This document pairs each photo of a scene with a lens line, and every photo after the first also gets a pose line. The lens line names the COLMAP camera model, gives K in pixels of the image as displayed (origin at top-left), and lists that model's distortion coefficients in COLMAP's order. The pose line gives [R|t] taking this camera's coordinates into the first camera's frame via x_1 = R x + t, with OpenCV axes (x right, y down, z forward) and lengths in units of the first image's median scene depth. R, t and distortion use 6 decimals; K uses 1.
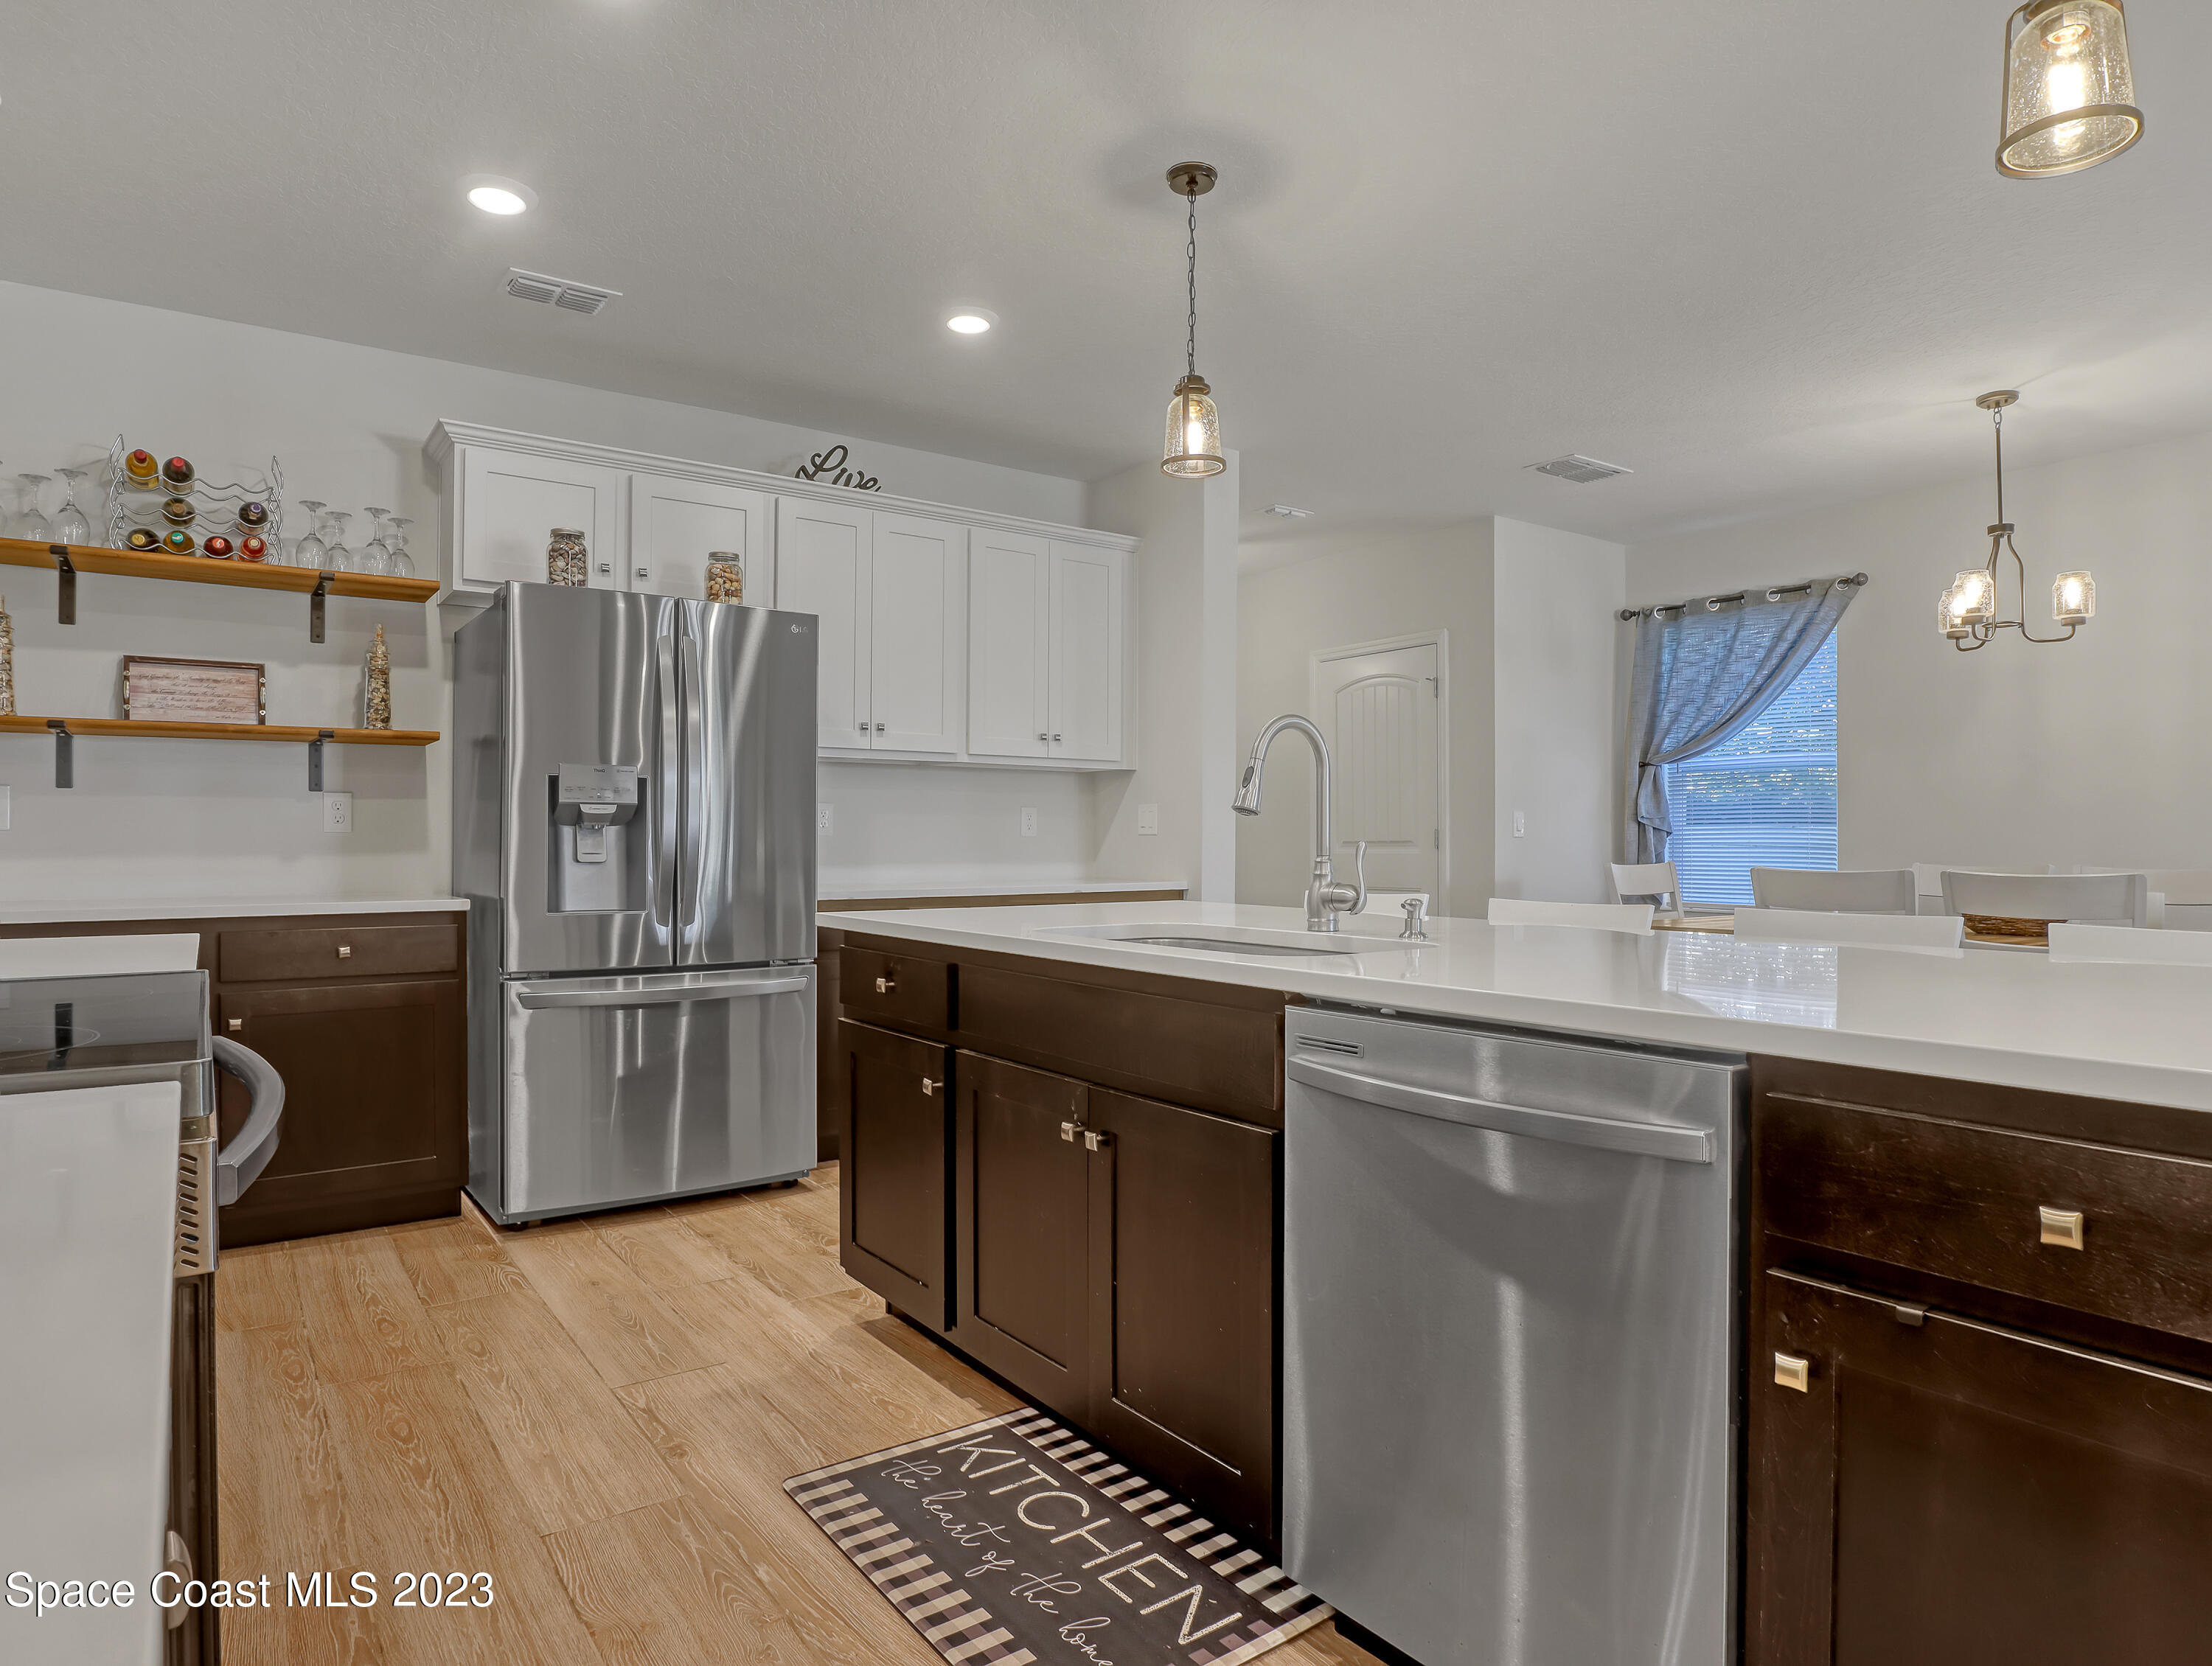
lens RADIAL K [[1285.0, 0, 1125.9], [0, 1285.0, 834.6], [0, 0, 1]] dist [-0.047033, 0.016960]
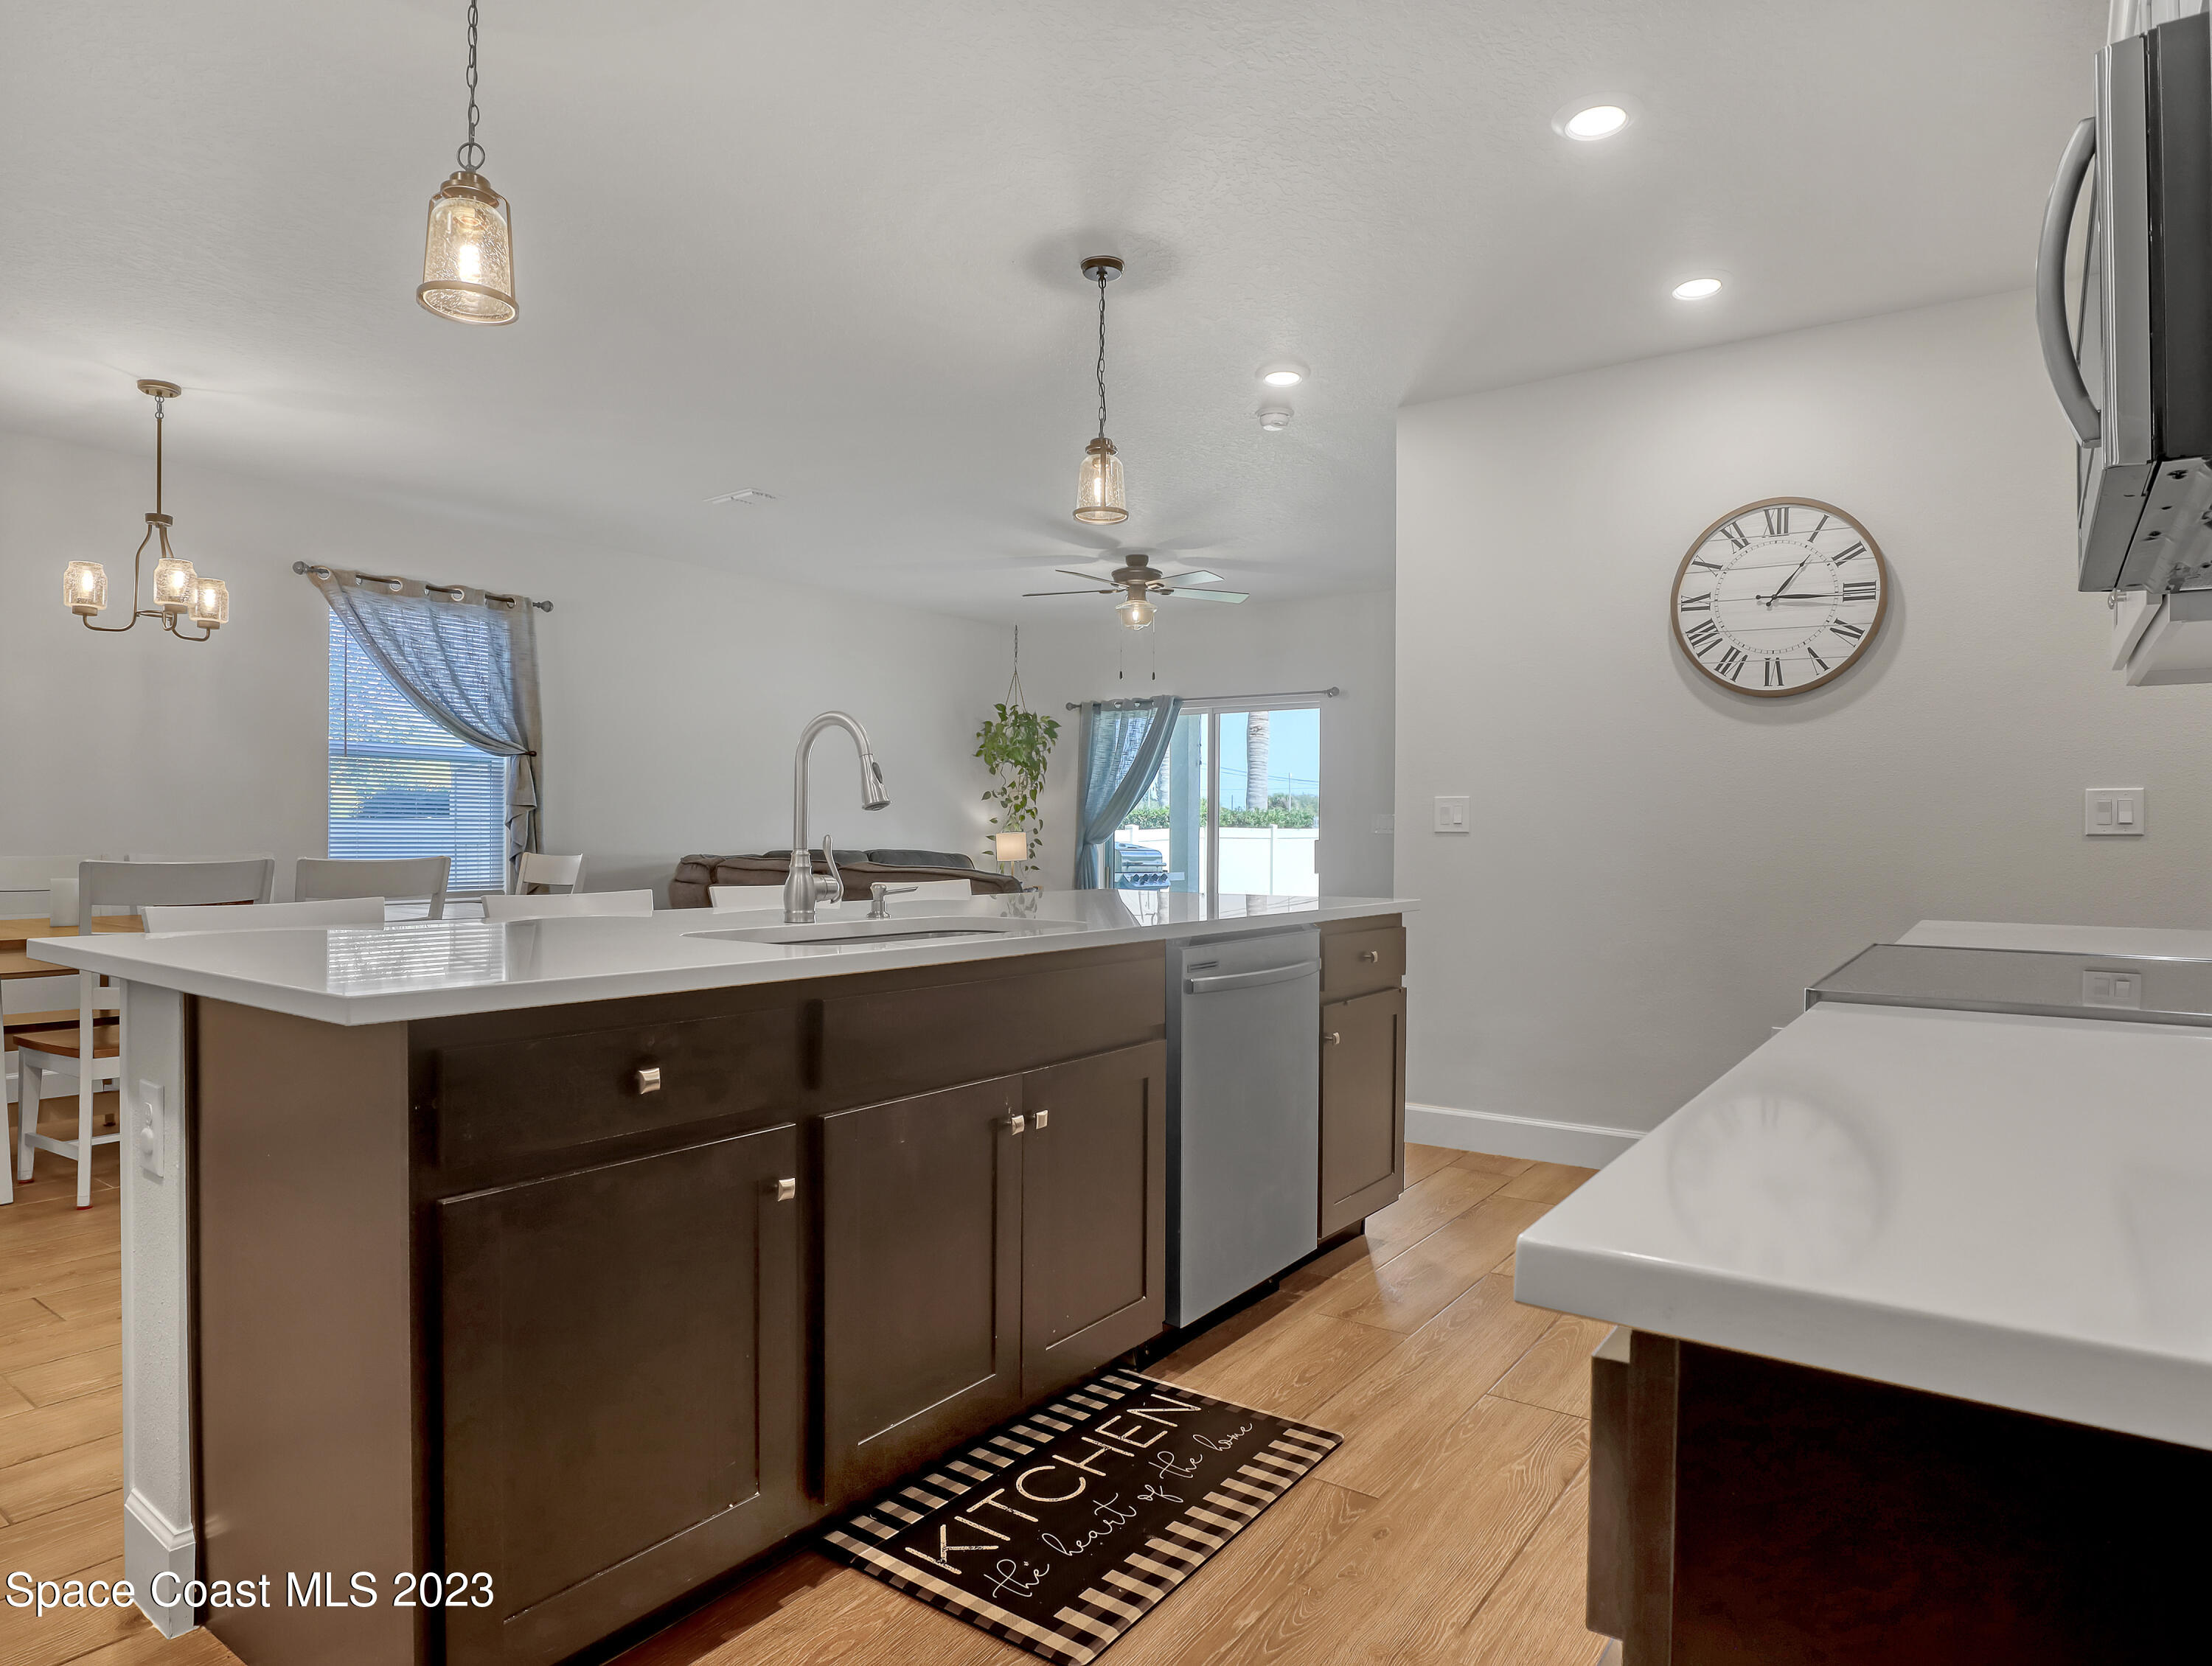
lens RADIAL K [[1285.0, 0, 1086.8], [0, 1285.0, 844.8], [0, 0, 1]] dist [-0.047033, 0.016960]
pose [[-0.294890, -0.010754, 0.955471, -0.591871], [-0.008665, 0.999926, 0.008580, 0.002247], [-0.955492, -0.005749, -0.294961, 0.723464]]
